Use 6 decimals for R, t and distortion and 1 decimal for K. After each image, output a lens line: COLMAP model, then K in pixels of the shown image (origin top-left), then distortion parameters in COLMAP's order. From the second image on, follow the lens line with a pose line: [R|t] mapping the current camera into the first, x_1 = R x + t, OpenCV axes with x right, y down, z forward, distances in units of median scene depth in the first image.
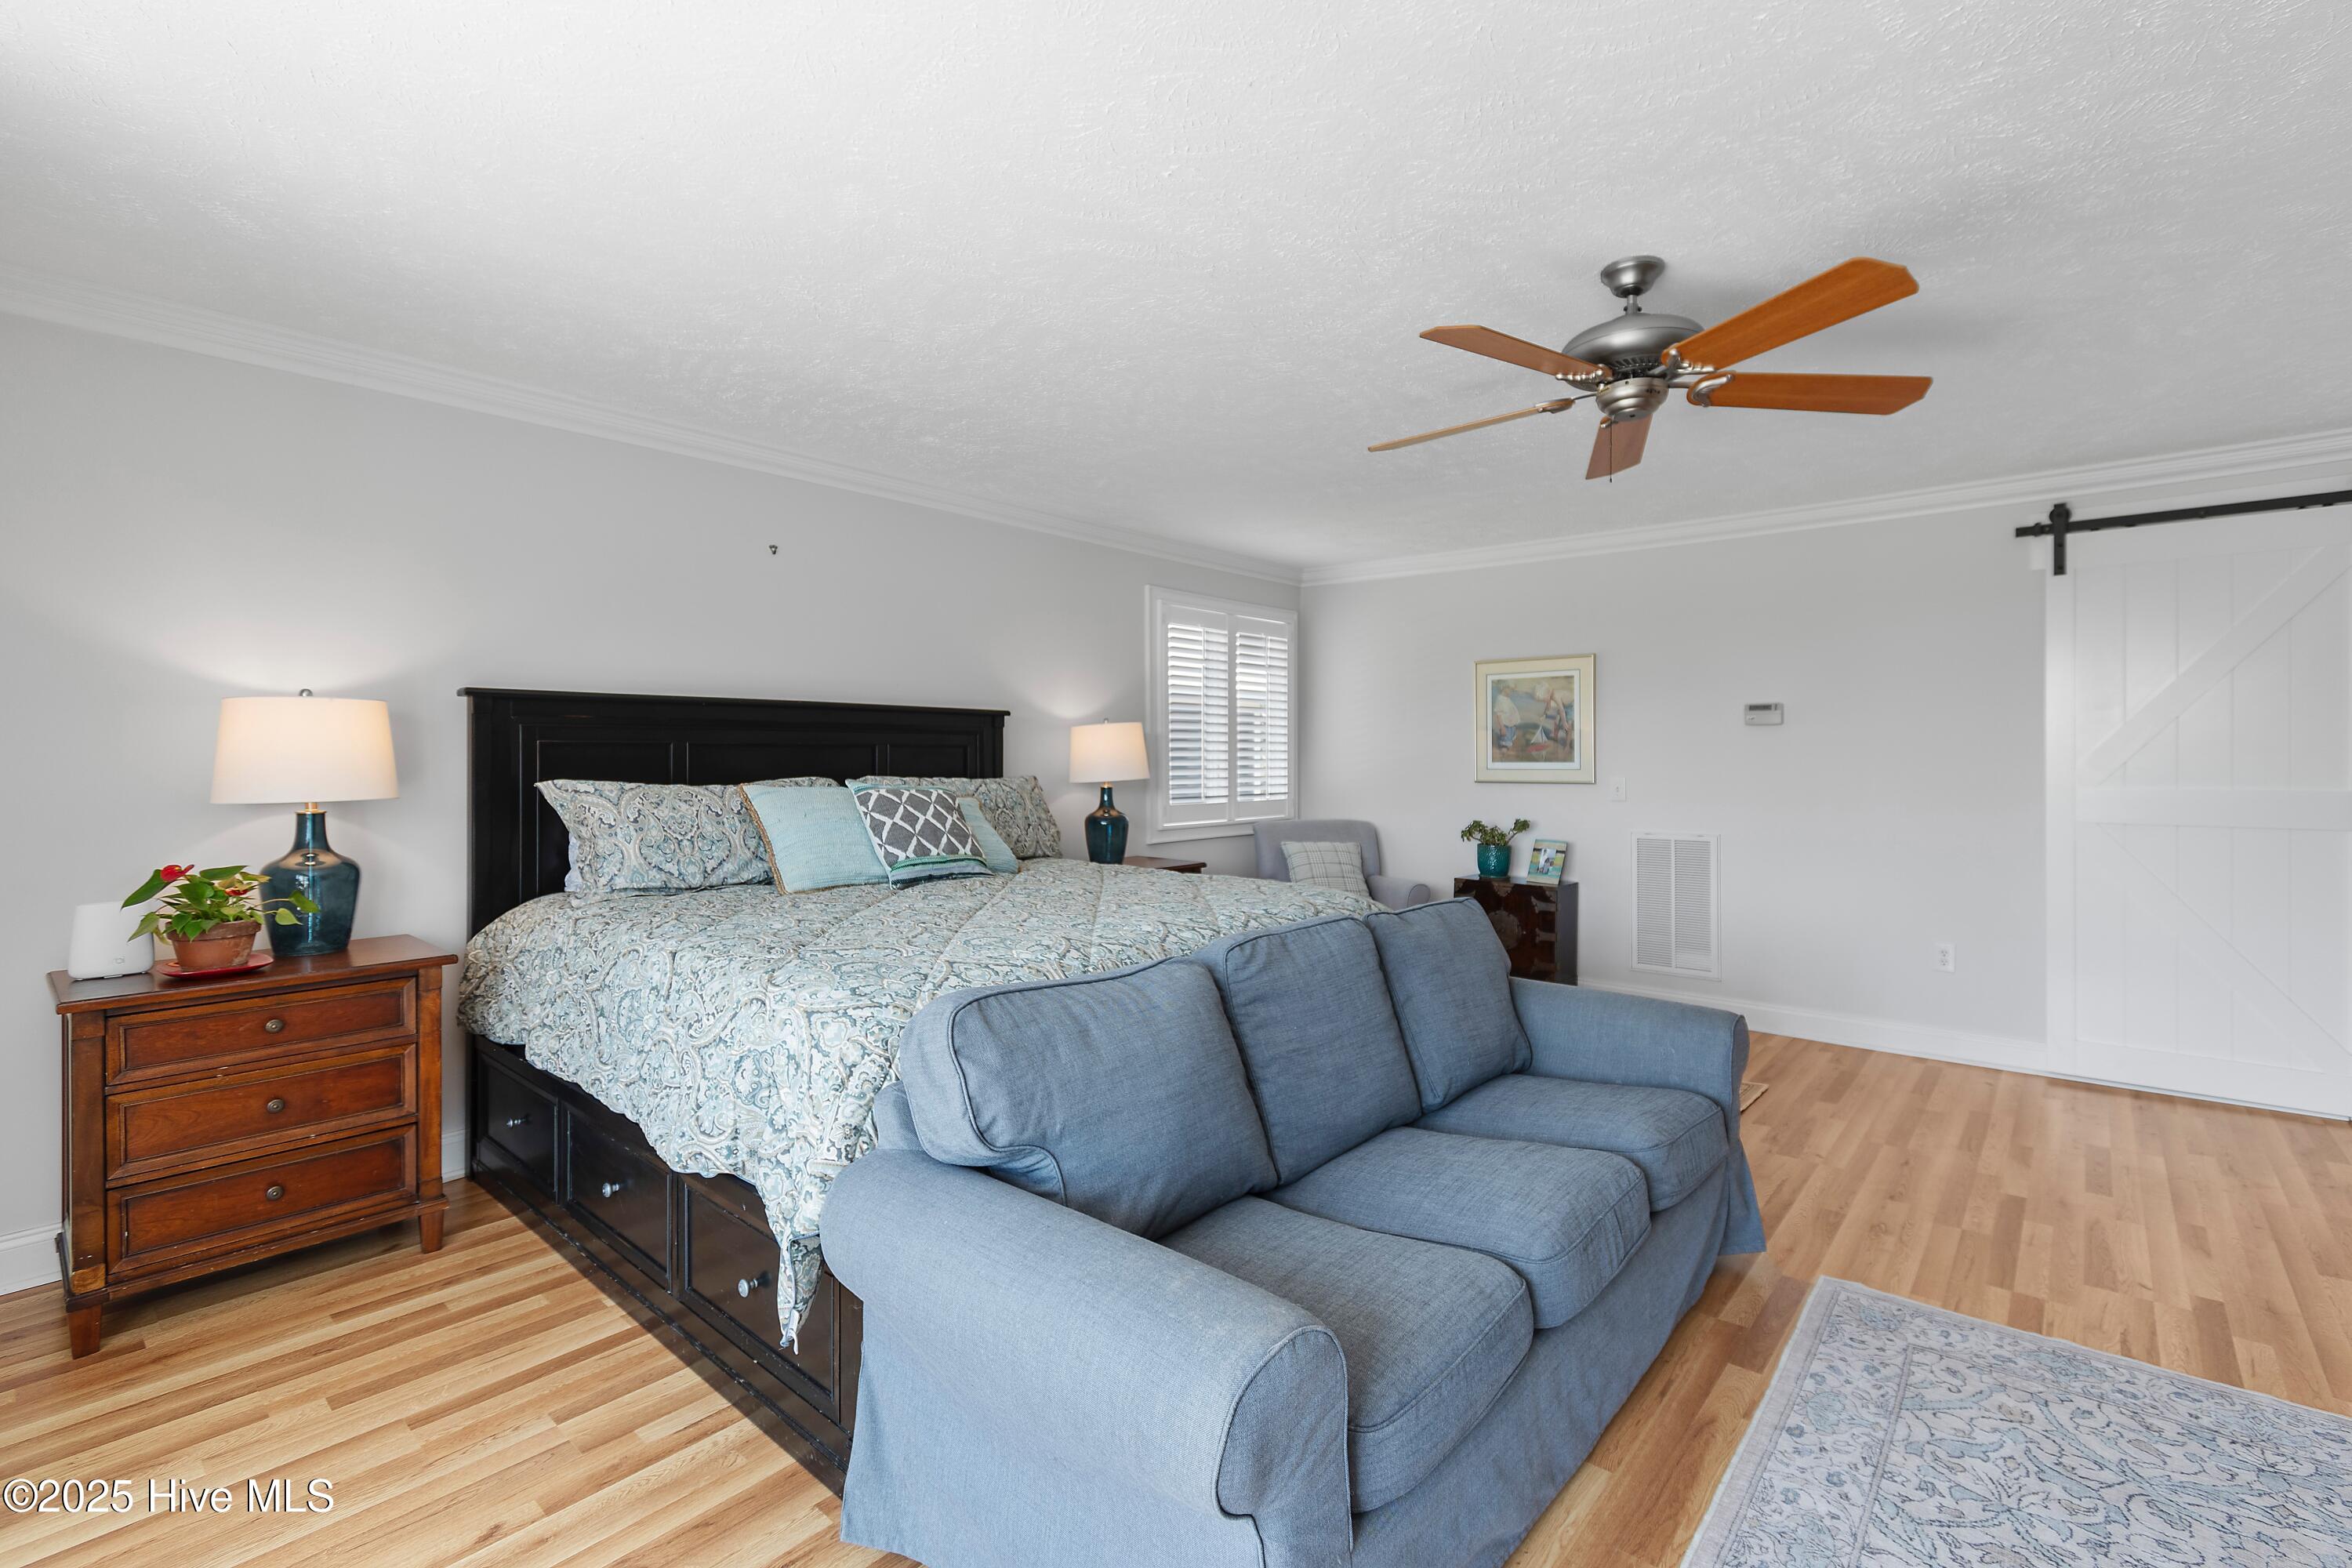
lens RADIAL K [[1049.5, 0, 1192.2], [0, 1049.5, 750.5], [0, 0, 1]] dist [0.000216, -0.000111]
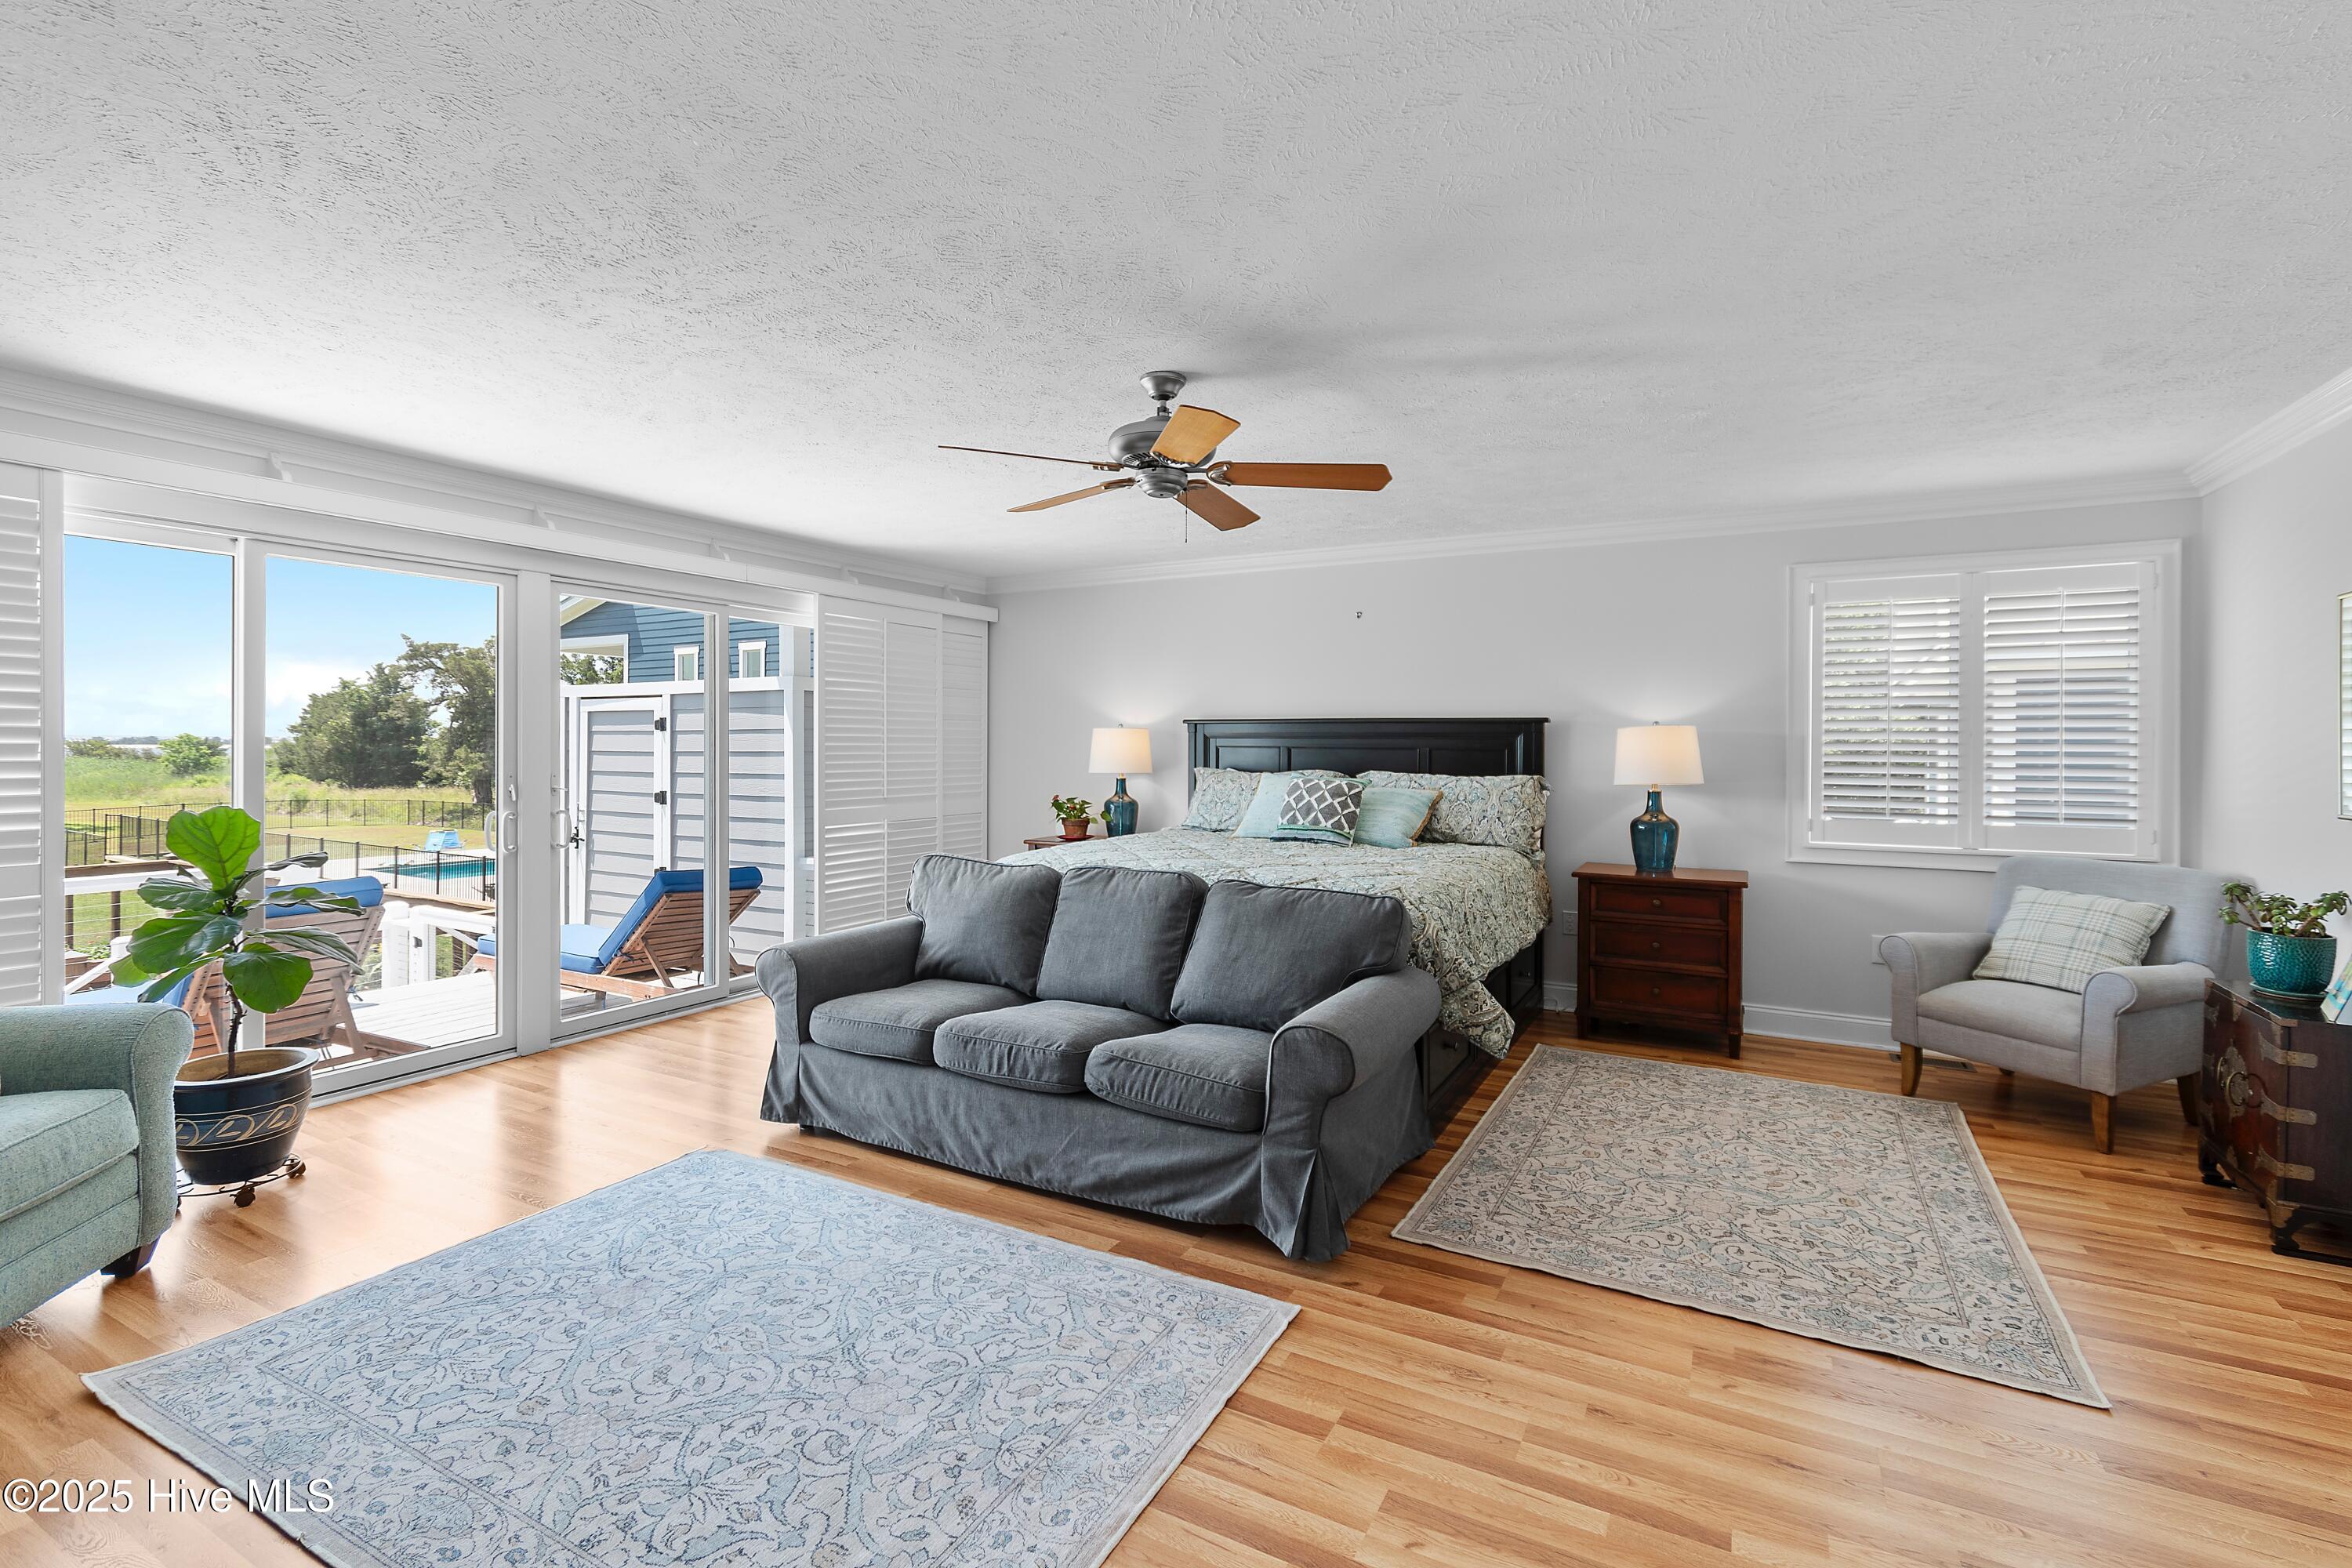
lens RADIAL K [[1049.5, 0, 1192.2], [0, 1049.5, 750.5], [0, 0, 1]] dist [0.000216, -0.000111]
pose [[0.214201, 0.008617, -0.976752, 1.253624], [0.003348, 0.999949, 0.009556, -0.020426], [0.976784, -0.005317, 0.214161, 0.573725]]
